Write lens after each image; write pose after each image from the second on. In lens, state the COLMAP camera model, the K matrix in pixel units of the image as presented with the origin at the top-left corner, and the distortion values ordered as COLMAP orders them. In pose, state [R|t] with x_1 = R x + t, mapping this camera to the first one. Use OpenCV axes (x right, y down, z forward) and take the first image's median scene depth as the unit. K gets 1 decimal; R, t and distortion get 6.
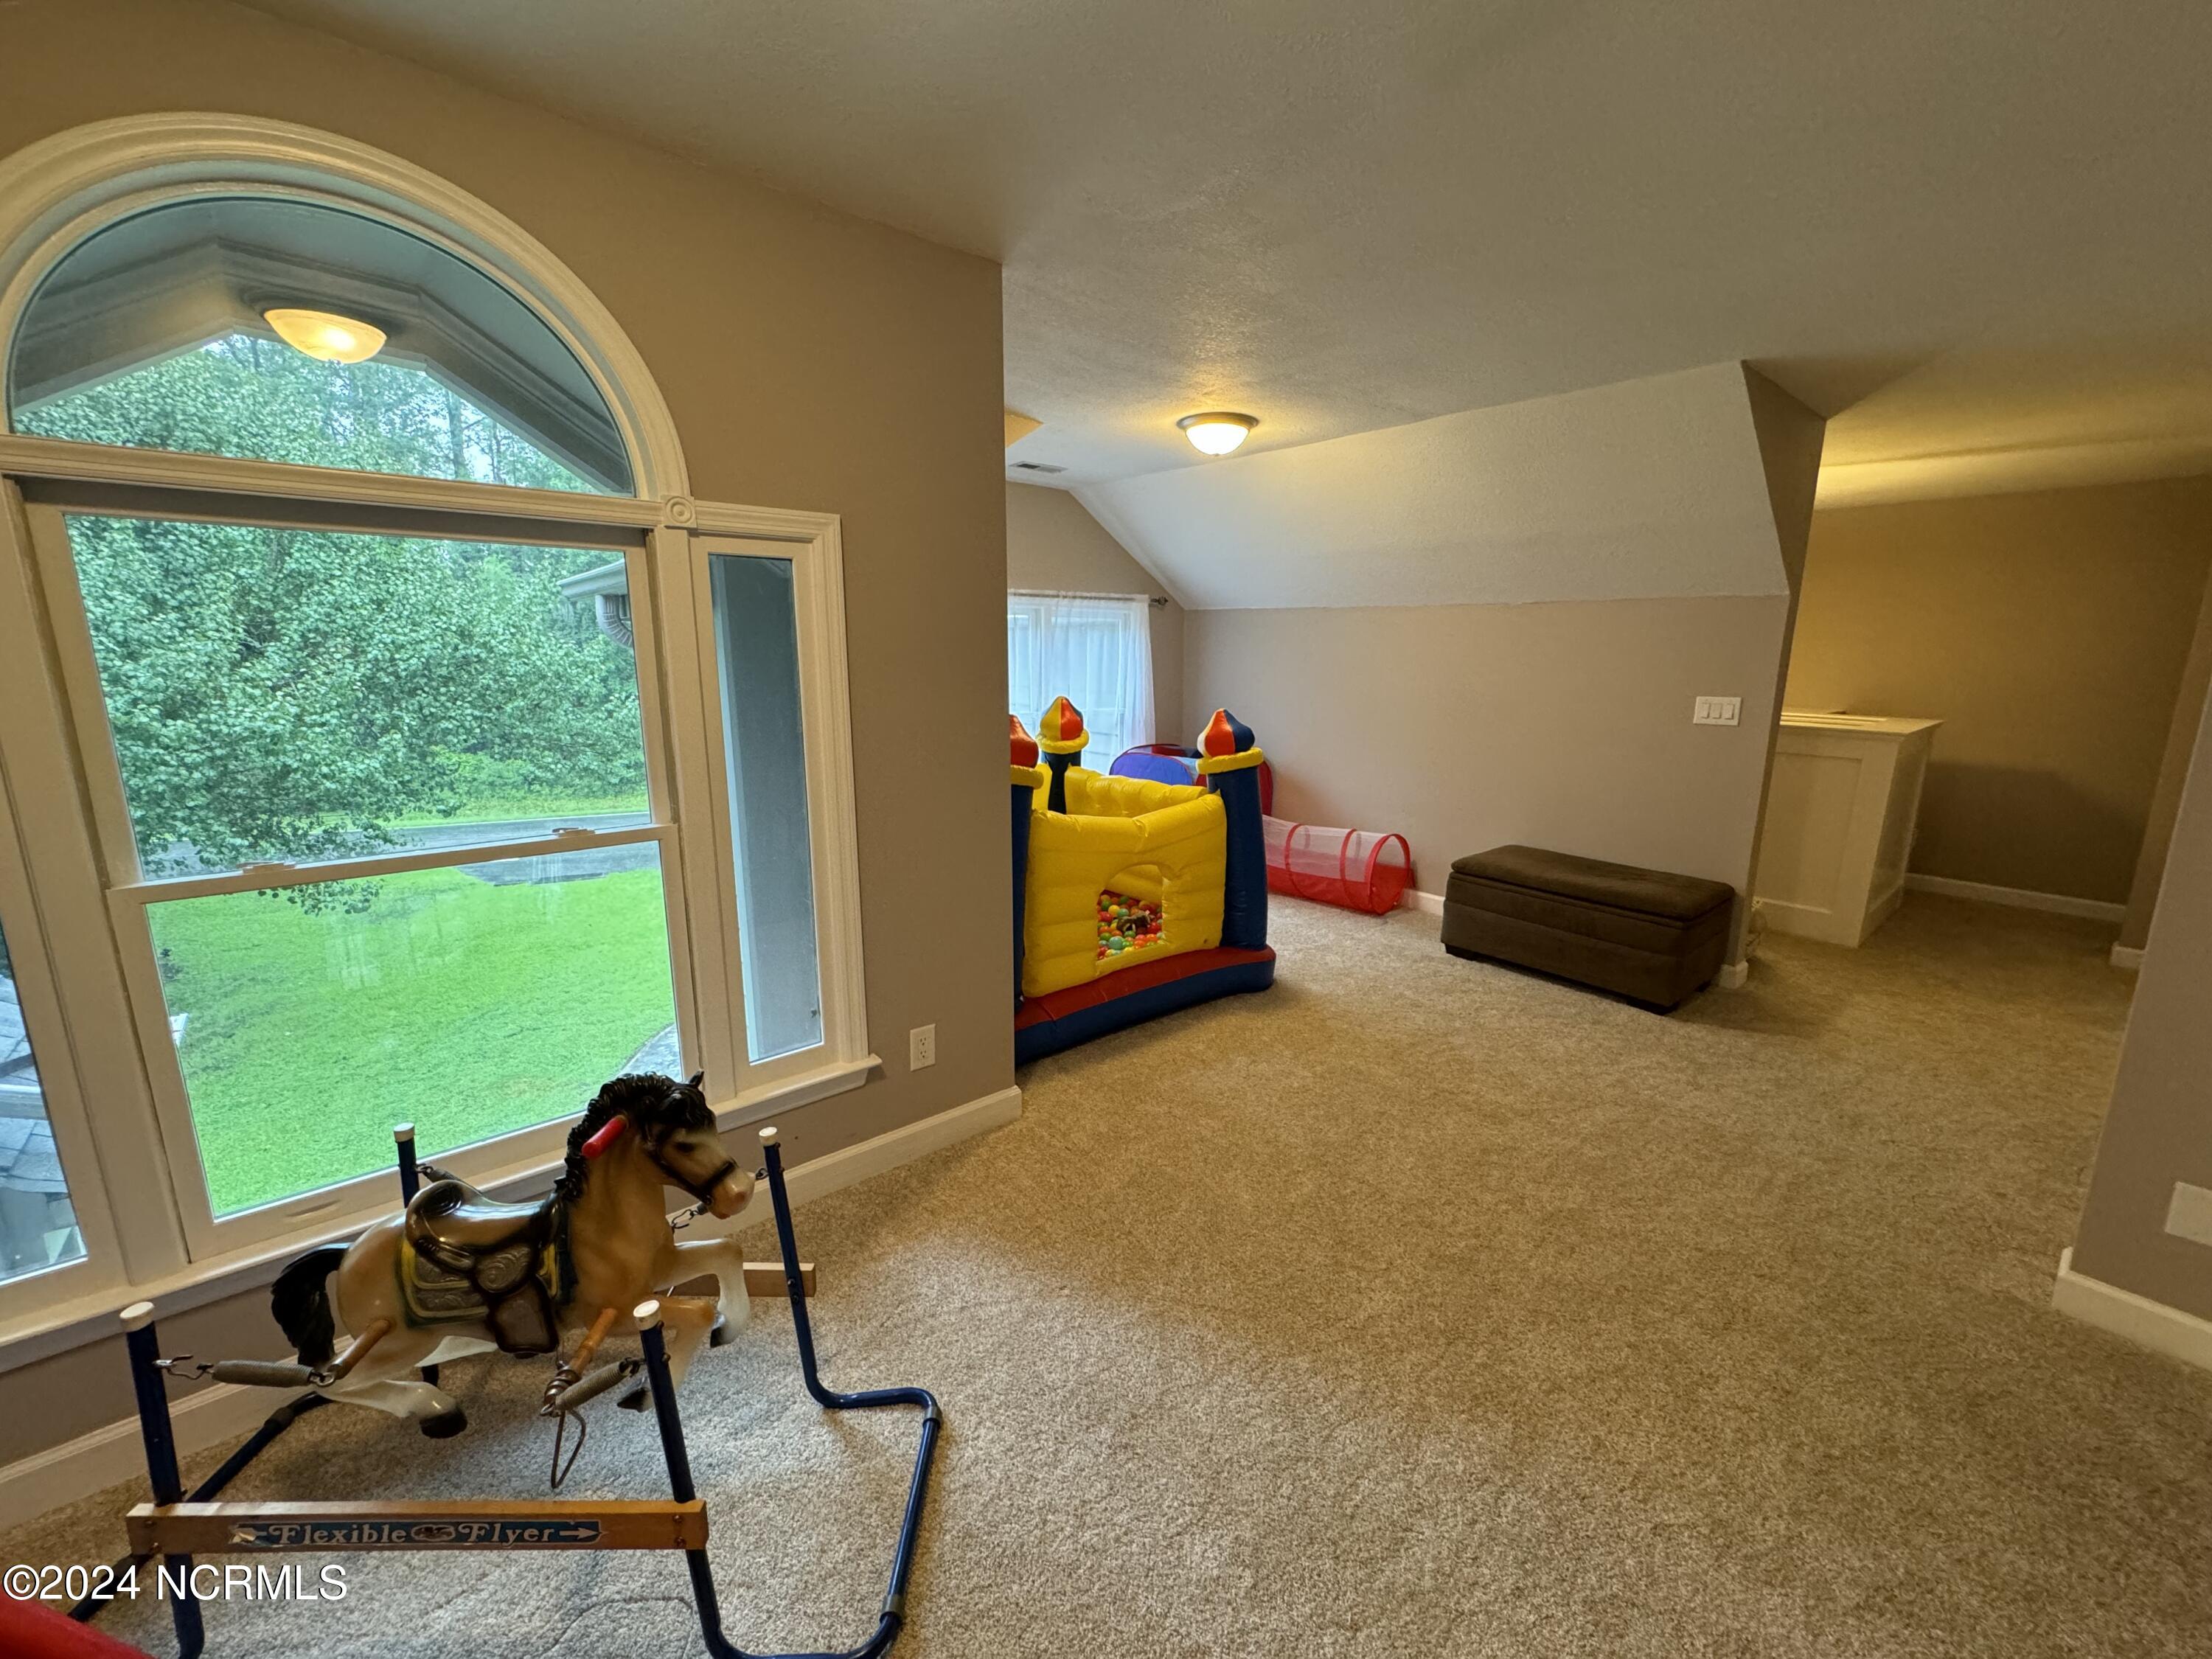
lens RADIAL K [[882.1, 0, 1105.9], [0, 882.1, 827.8], [0, 0, 1]] dist [-0.002633, 0.000355]
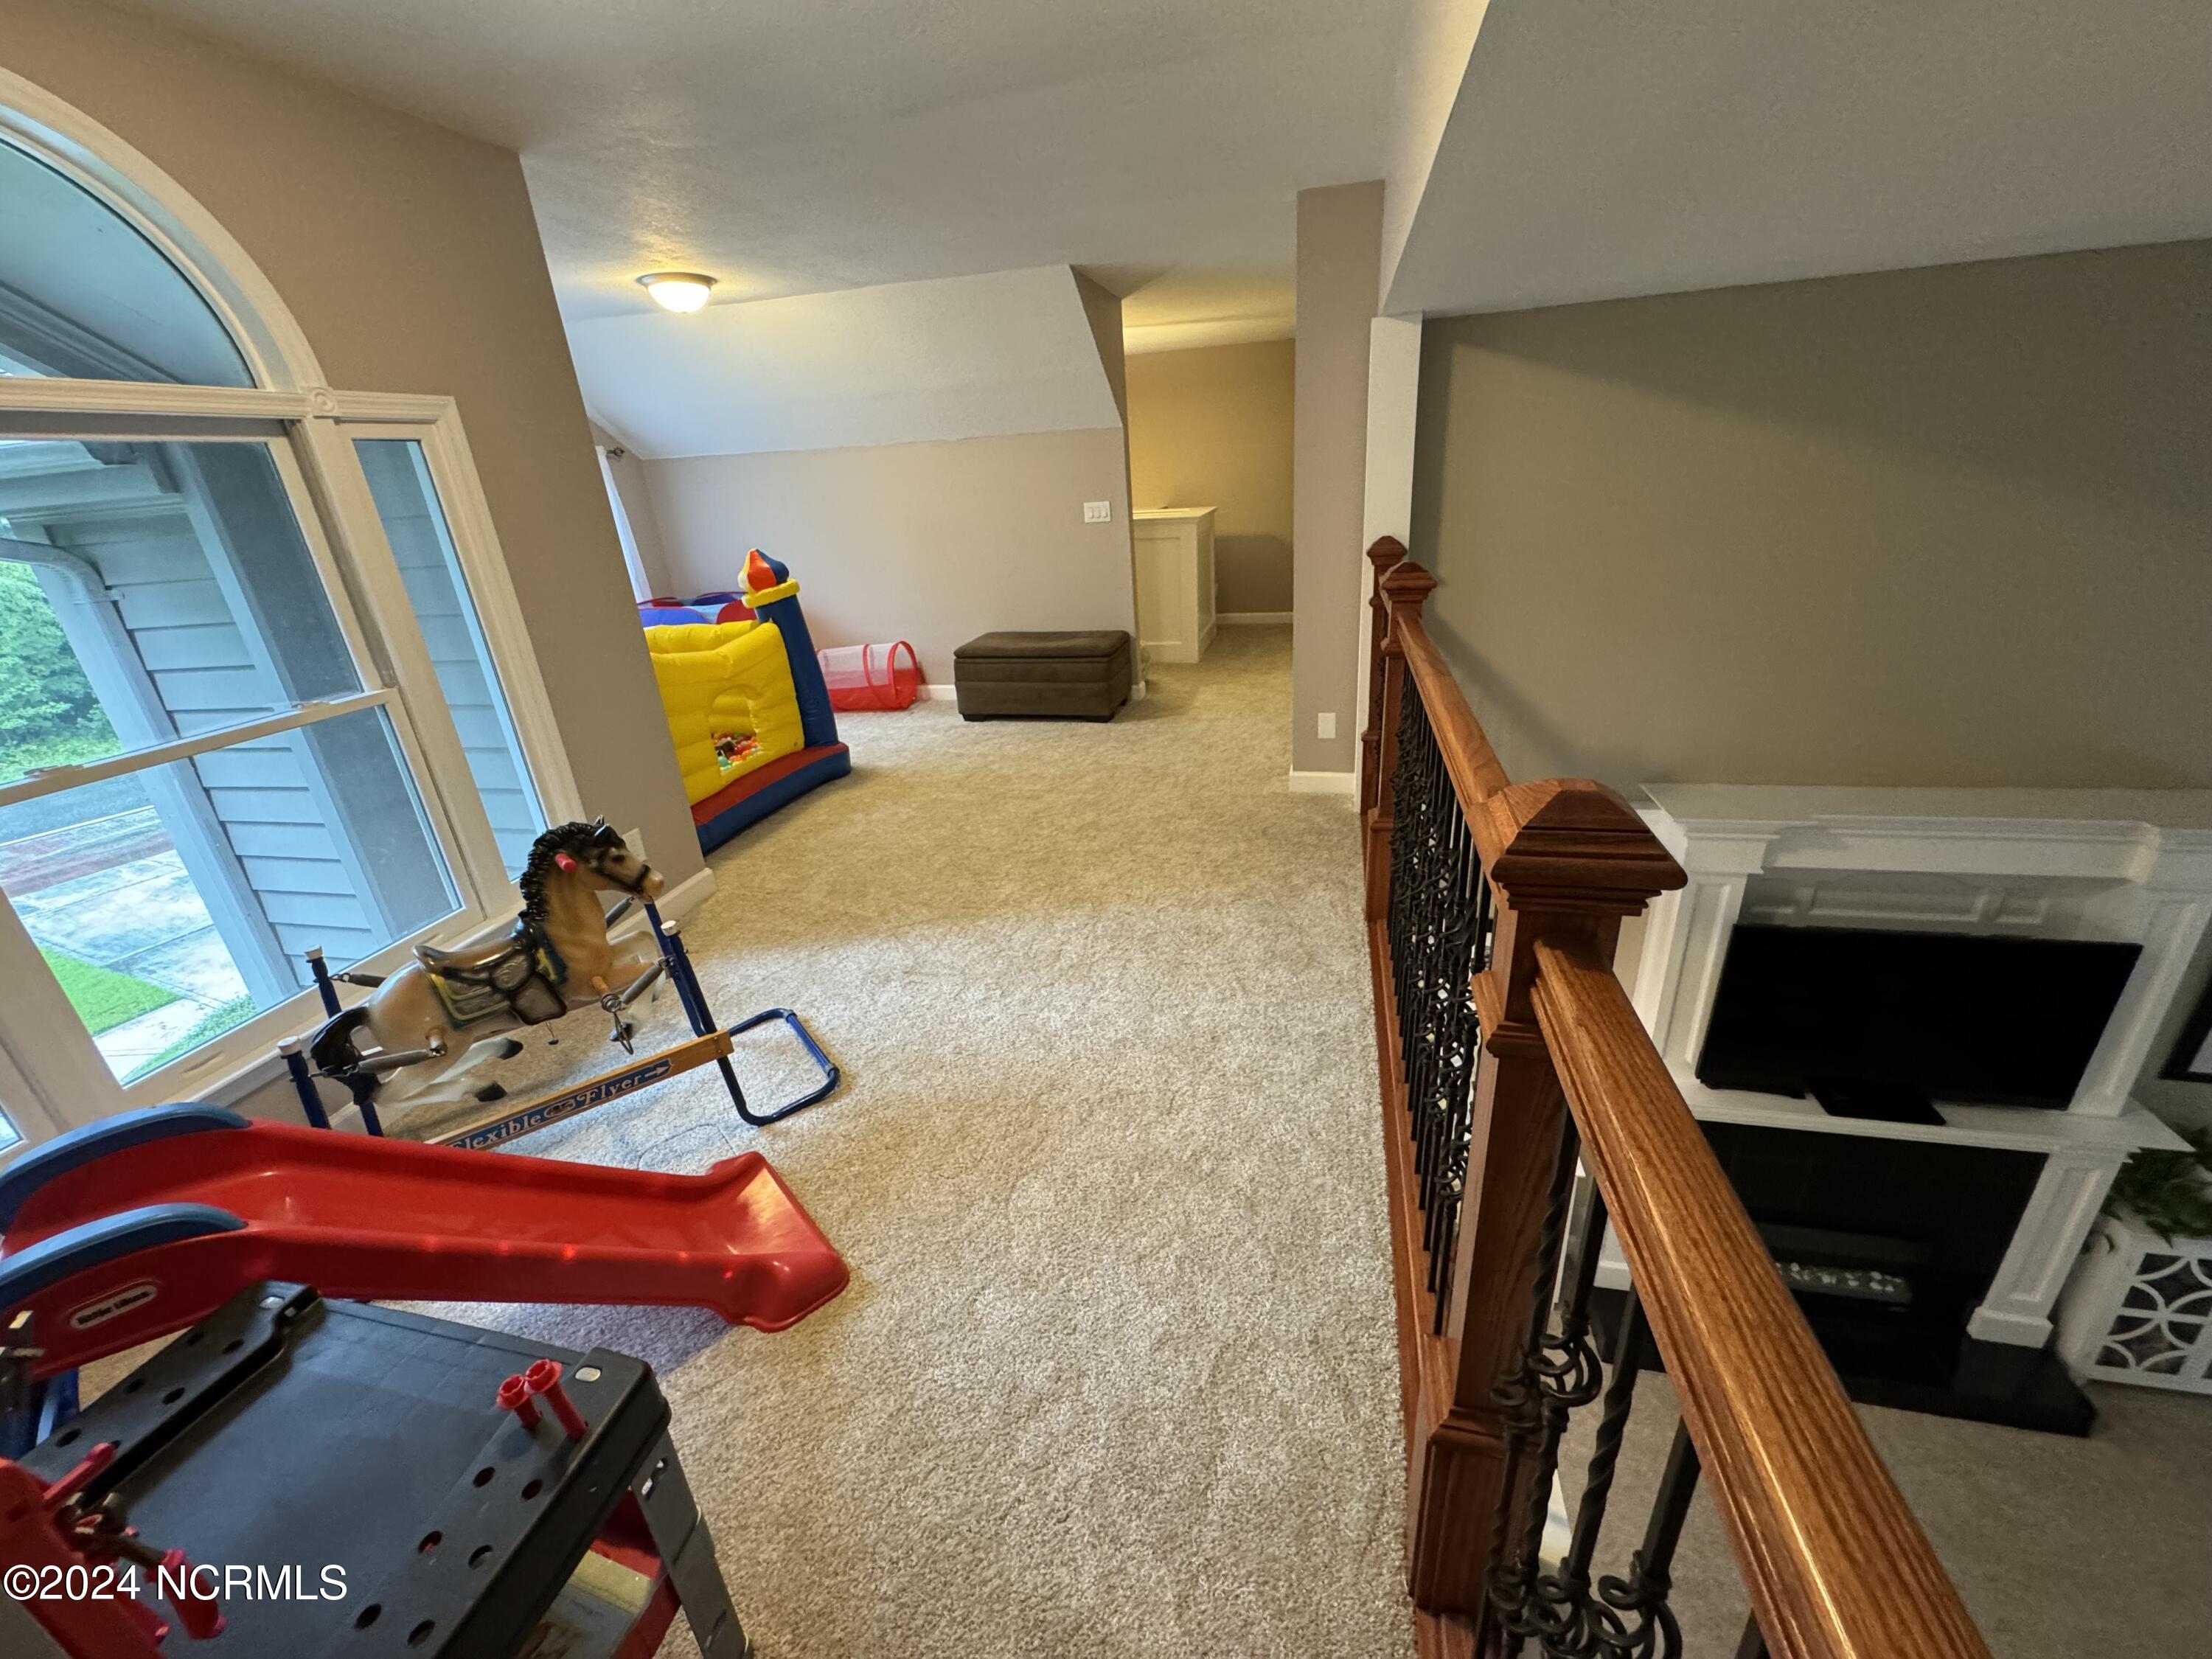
lens RADIAL K [[882.1, 0, 1105.9], [0, 882.1, 827.8], [0, 0, 1]] dist [-0.002633, 0.000355]
pose [[0.805949, -0.277589, 0.522869, -0.227917], [0.185575, 0.957195, 0.222125, 0.050913], [-0.562147, -0.081990, 0.822963, -0.281642]]
